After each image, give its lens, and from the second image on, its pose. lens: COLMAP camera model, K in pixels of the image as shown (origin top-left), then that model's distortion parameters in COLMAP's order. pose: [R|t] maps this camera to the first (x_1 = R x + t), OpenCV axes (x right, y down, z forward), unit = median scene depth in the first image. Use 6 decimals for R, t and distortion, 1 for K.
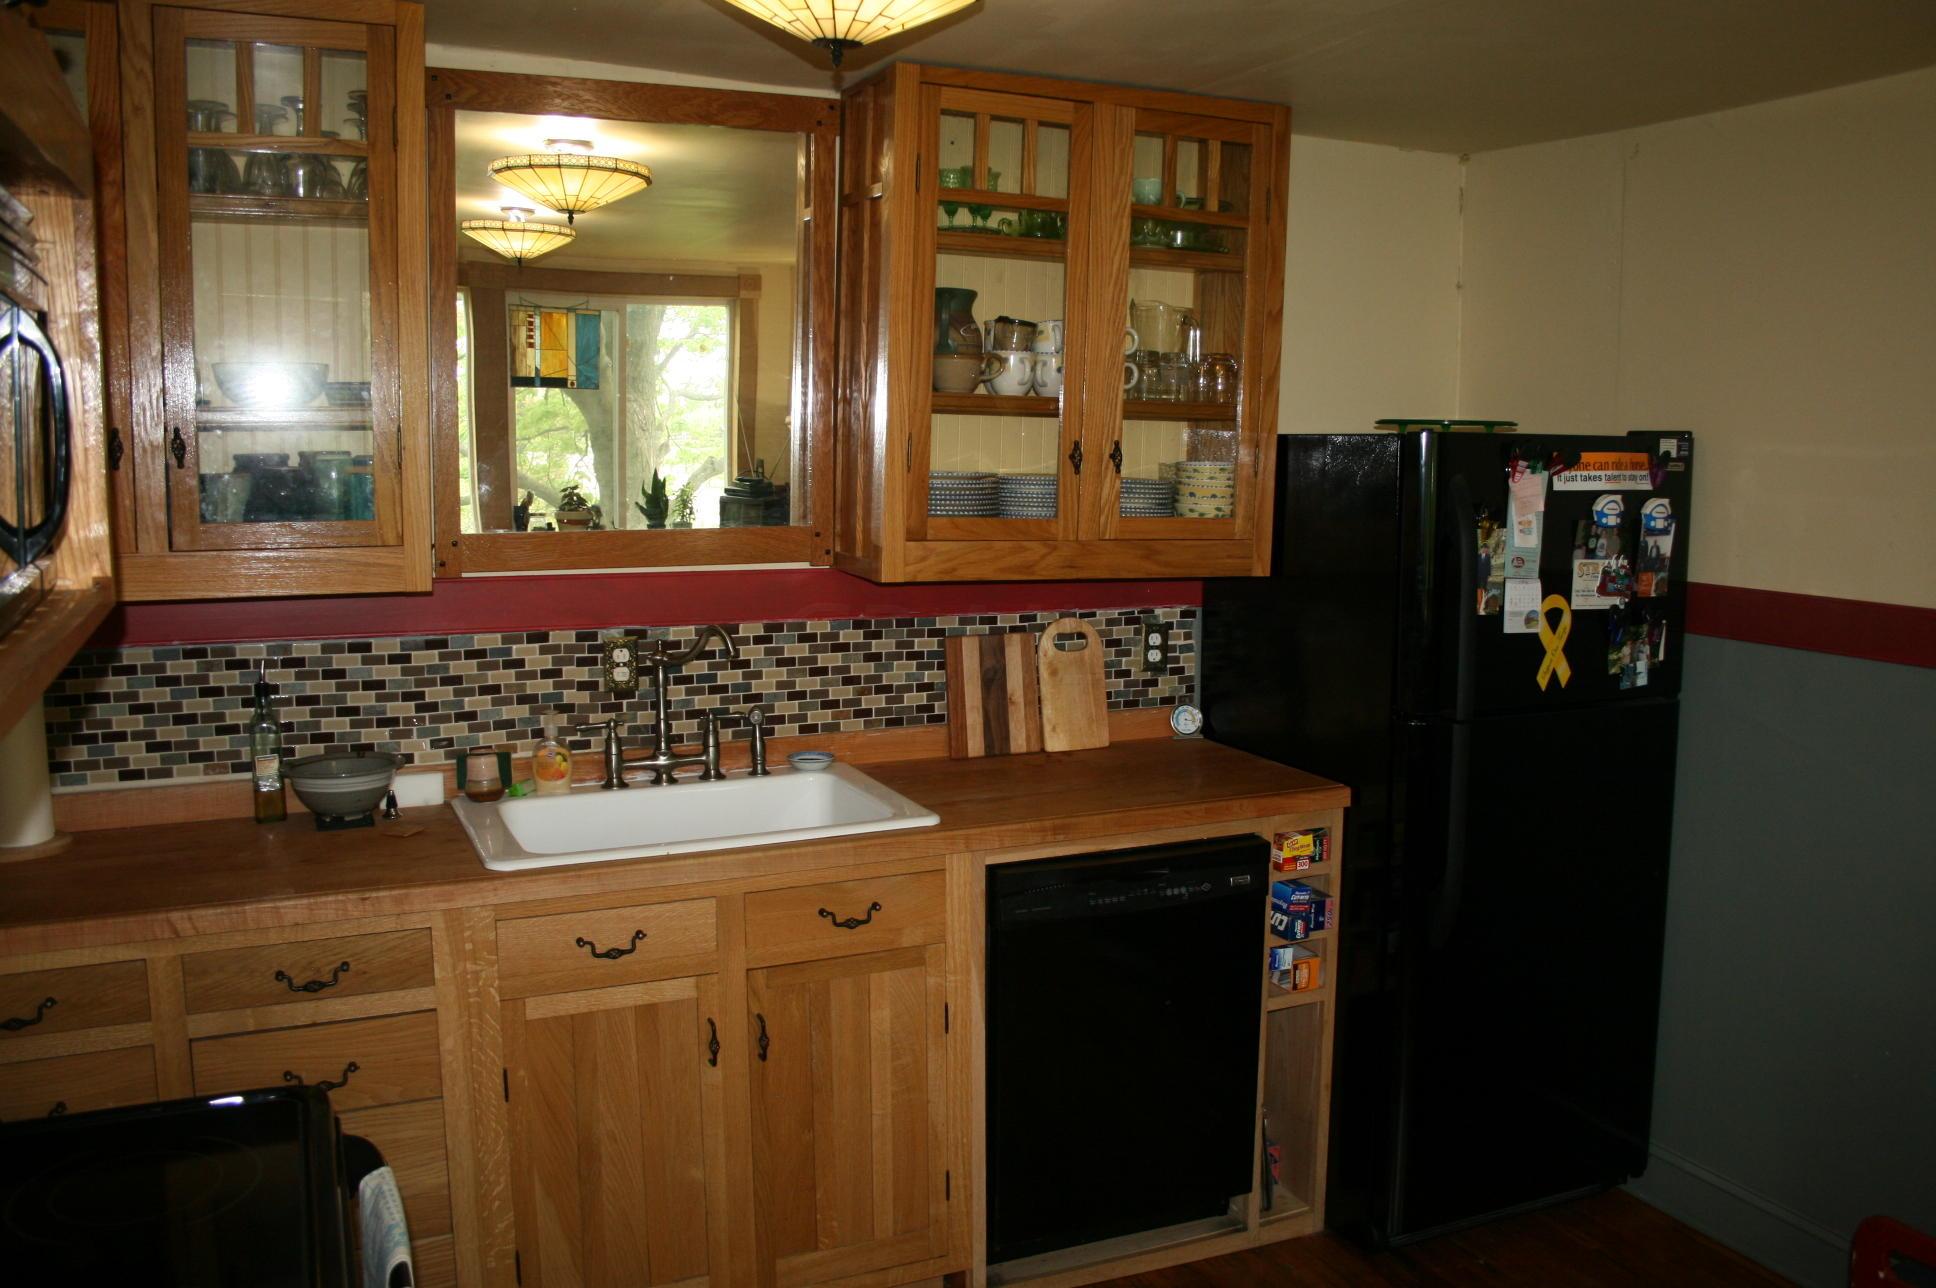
lens RADIAL K [[1612.2, 0, 975.6], [0, 1612.2, 636.9], [0, 0, 1]] dist [-0.156126, 0.130653]
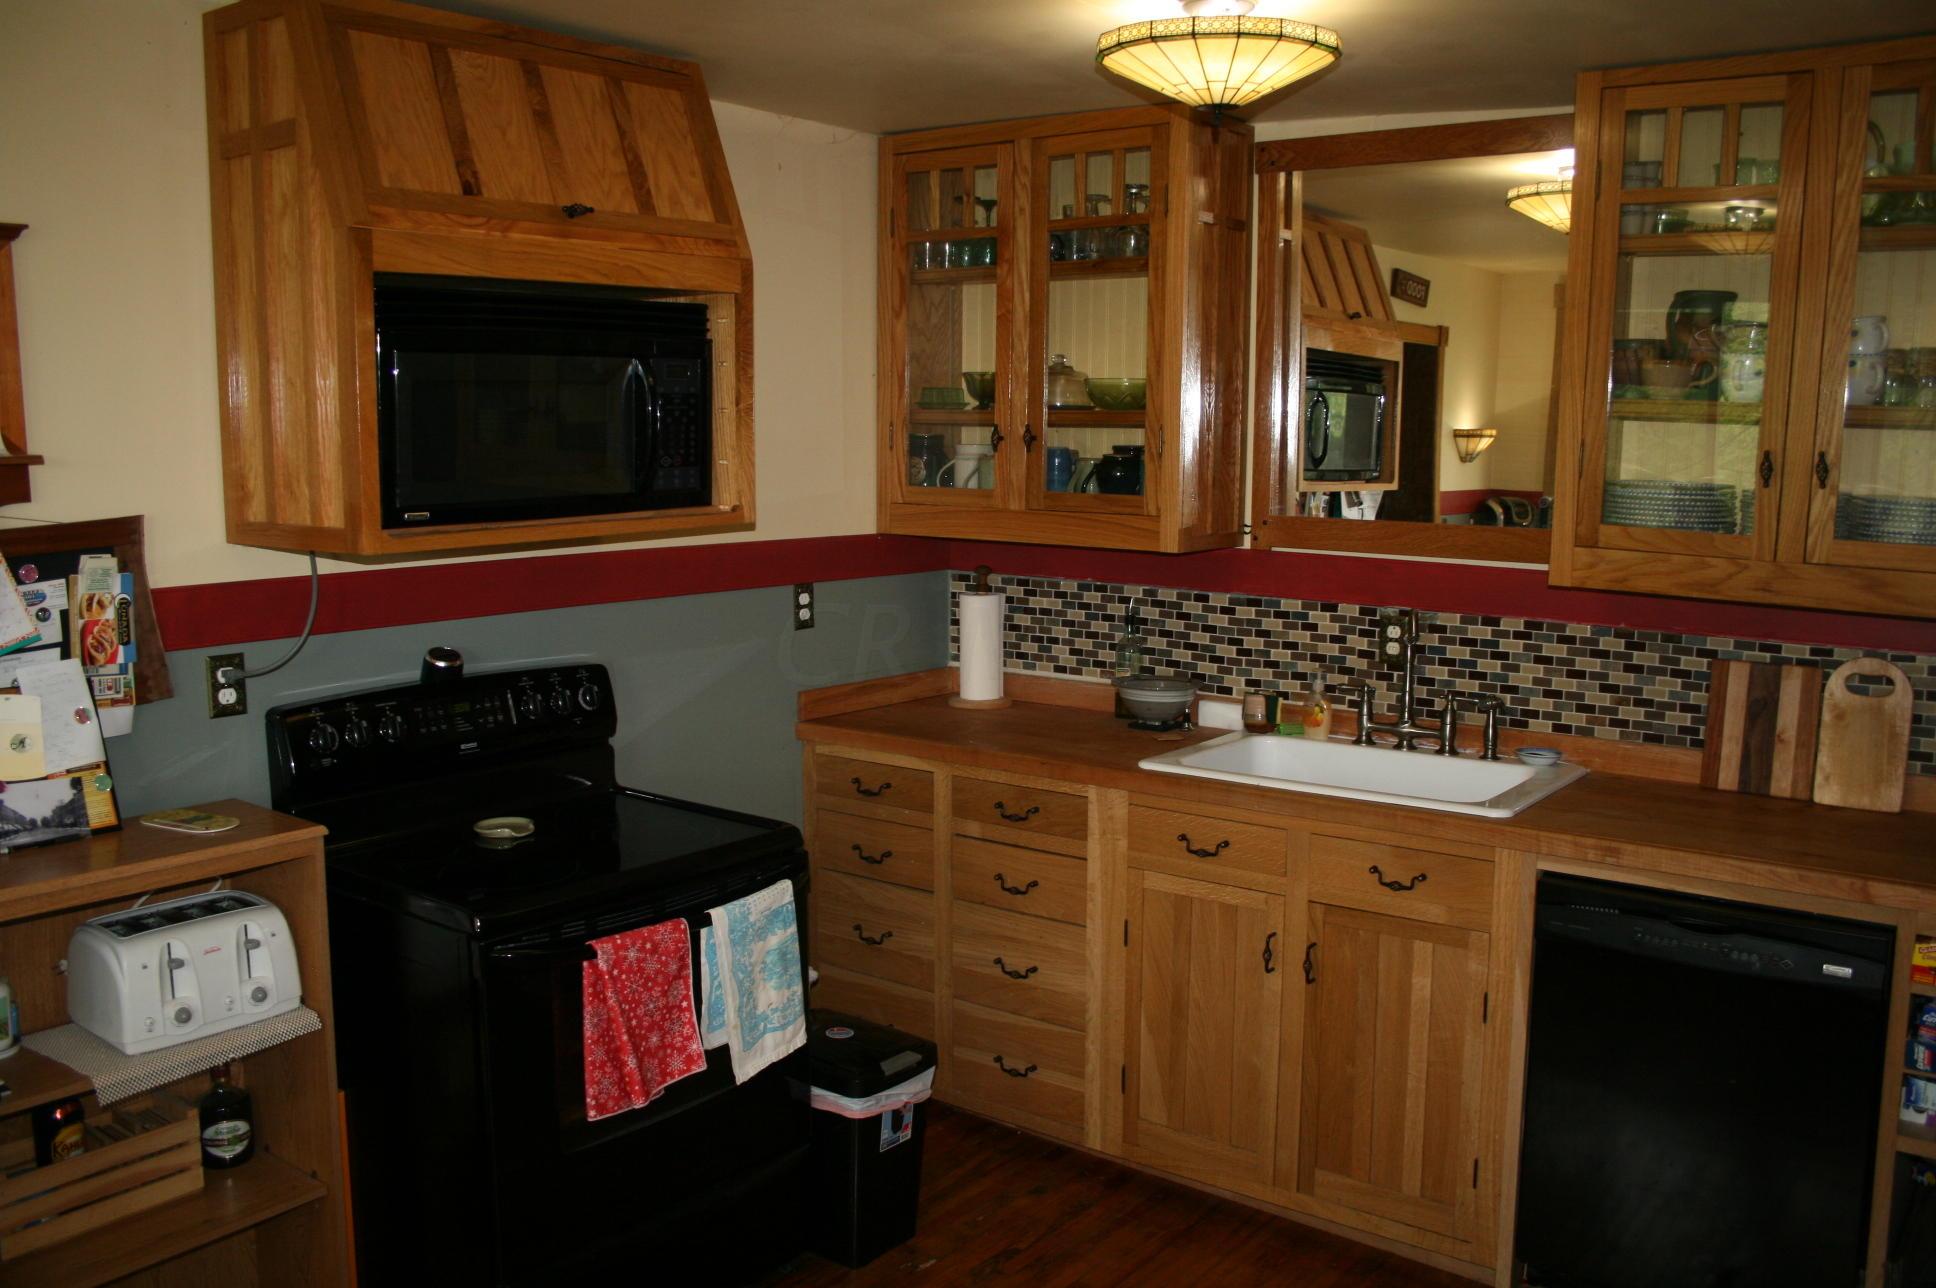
lens RADIAL K [[1612.2, 0, 975.6], [0, 1612.2, 636.9], [0, 0, 1]] dist [-0.156126, 0.130653]
pose [[0.479759, 0.109712, -0.870514, 0.627341], [-0.121330, 0.990915, 0.058019, -0.014731], [0.868971, 0.077784, 0.488712, 0.189304]]
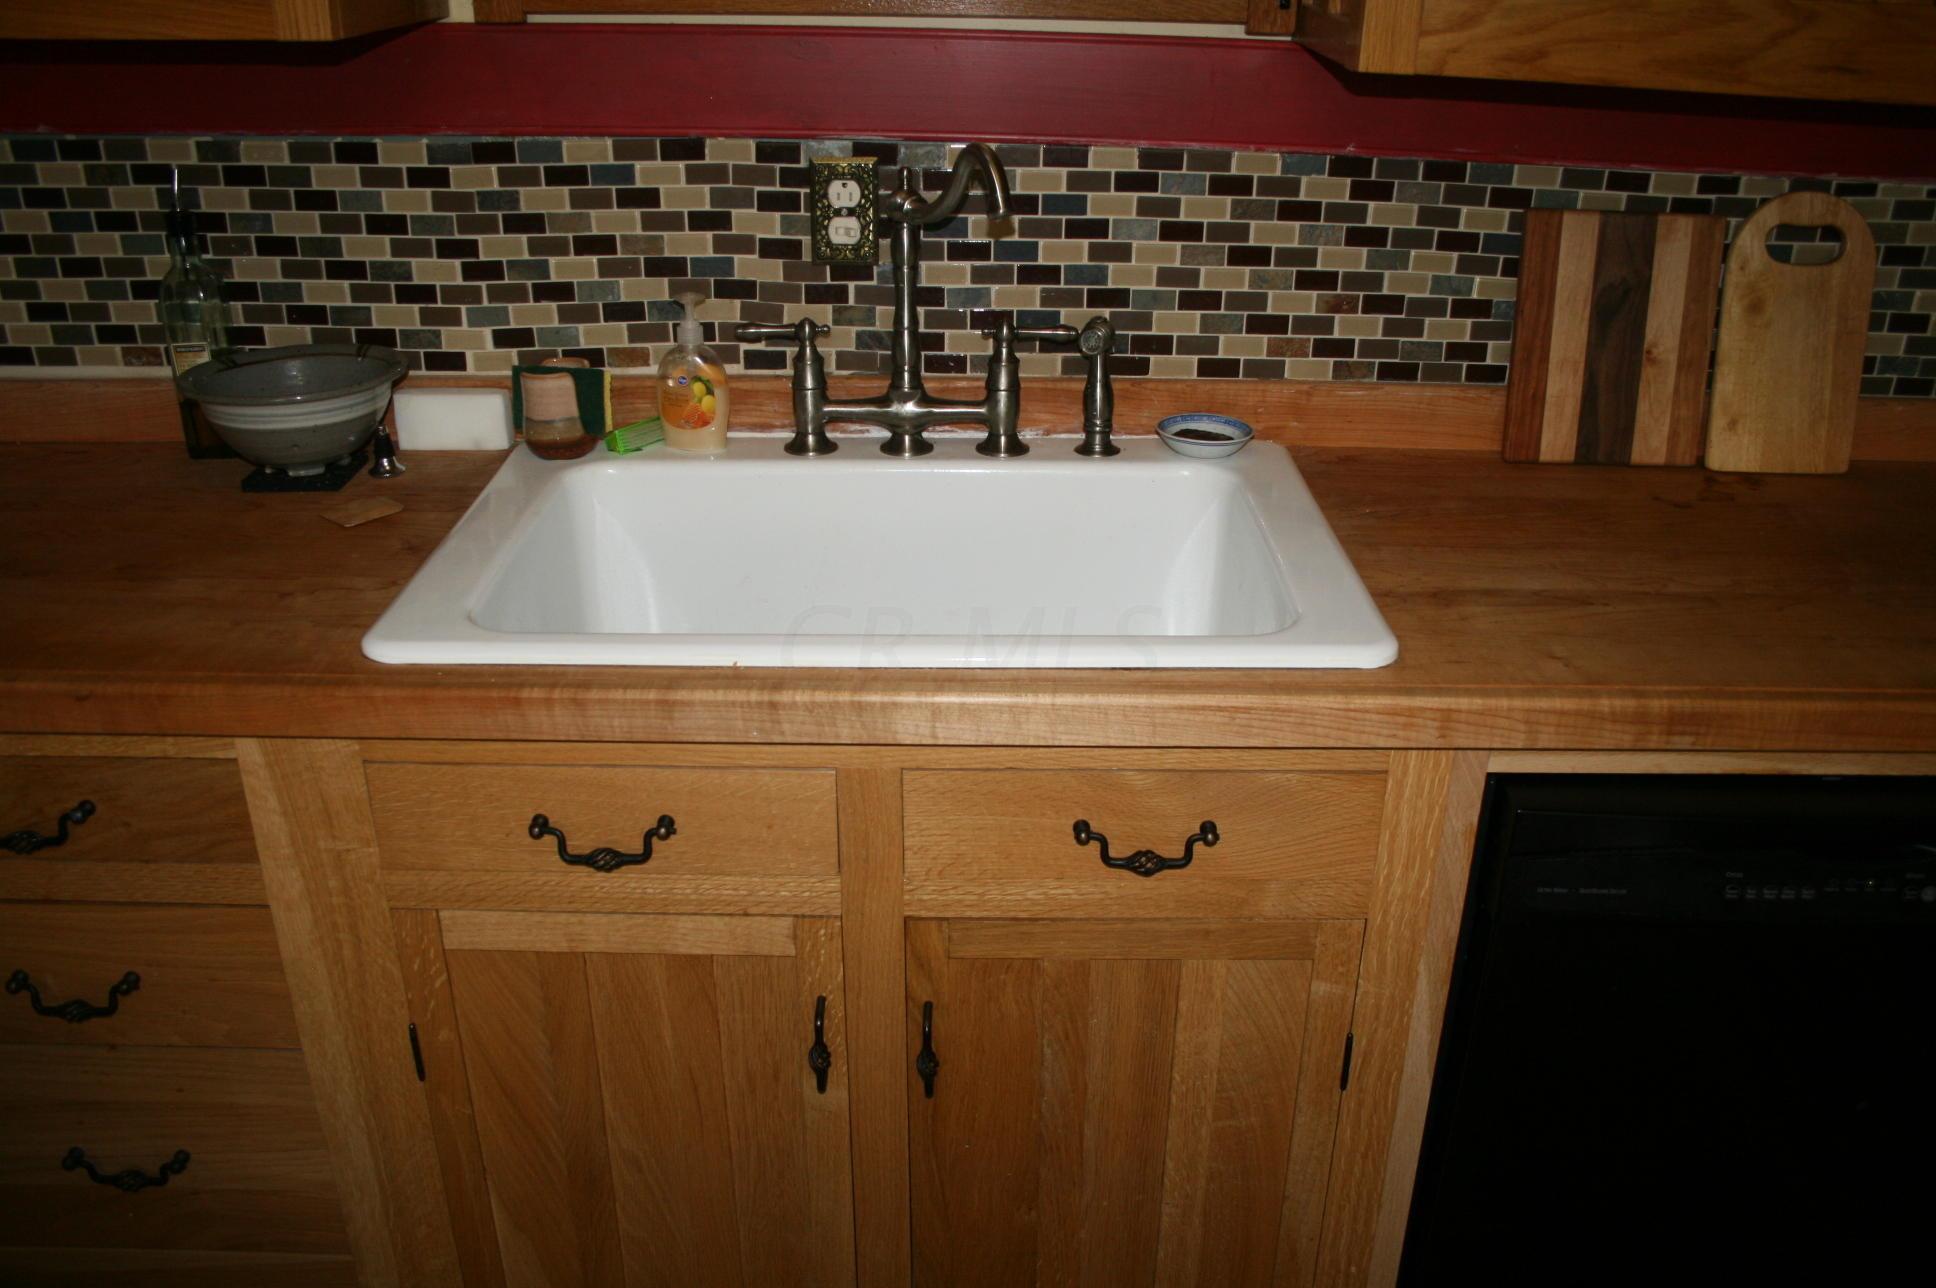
lens RADIAL K [[1612.2, 0, 975.6], [0, 1612.2, 636.9], [0, 0, 1]] dist [-0.156126, 0.130653]
pose [[0.912422, 0.179609, -0.367732, 0.028337], [-0.064258, 0.950278, 0.304700, -0.011590], [0.404175, -0.254386, 0.878596, 0.539565]]
